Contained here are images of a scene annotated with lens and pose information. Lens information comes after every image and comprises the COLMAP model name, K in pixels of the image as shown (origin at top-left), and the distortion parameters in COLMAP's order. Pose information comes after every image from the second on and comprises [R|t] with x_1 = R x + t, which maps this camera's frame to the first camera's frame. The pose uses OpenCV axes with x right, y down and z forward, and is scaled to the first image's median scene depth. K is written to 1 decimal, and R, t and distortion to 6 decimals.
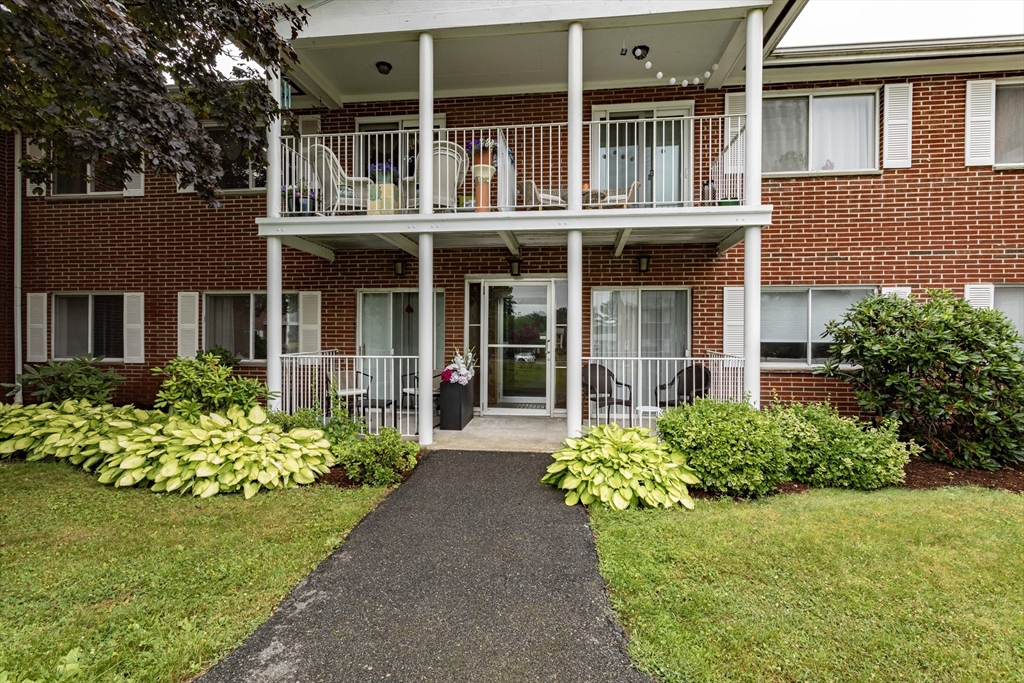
lens RADIAL K [[497.2, 0, 510.9], [0, 497.2, 342.3], [0, 0, 1]] dist [-0.075527, 0.033267]
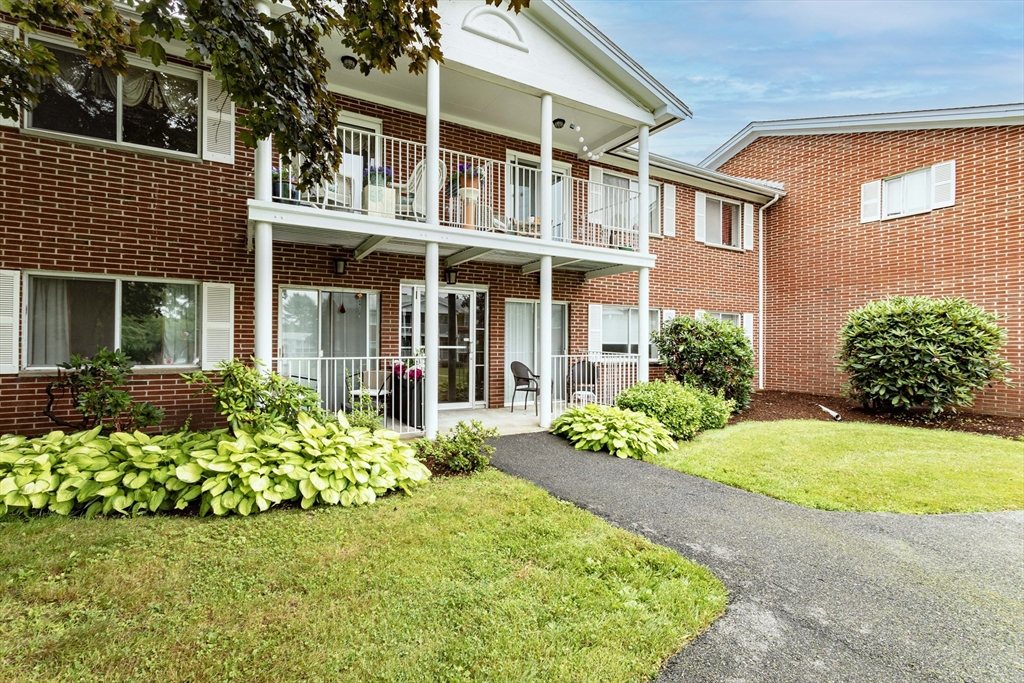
lens RADIAL K [[487.4, 0, 511.4], [0, 487.4, 337.9], [0, 0, 1]] dist [-0.075702, 0.030504]
pose [[0.791187, 0.008591, 0.611514, -0.595851], [-0.001358, 0.999924, -0.012290, -0.000098], [-0.611573, 0.008893, 0.791138, 0.053300]]
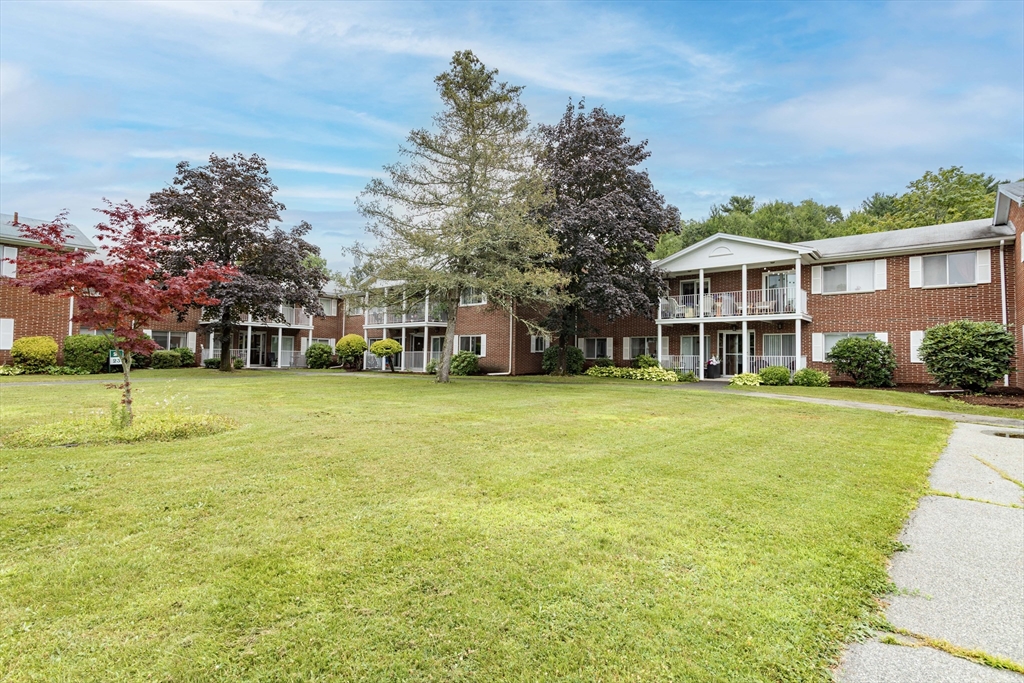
lens RADIAL K [[502.1, 0, 512.0], [0, 502.1, 341.5], [0, 0, 1]] dist [0.000308, 0.034318]
pose [[0.837751, -0.011263, -0.545936, 0.624210], [-0.011372, 0.999211, -0.038064, 0.072871], [0.545934, 0.038096, 0.836962, -2.636254]]
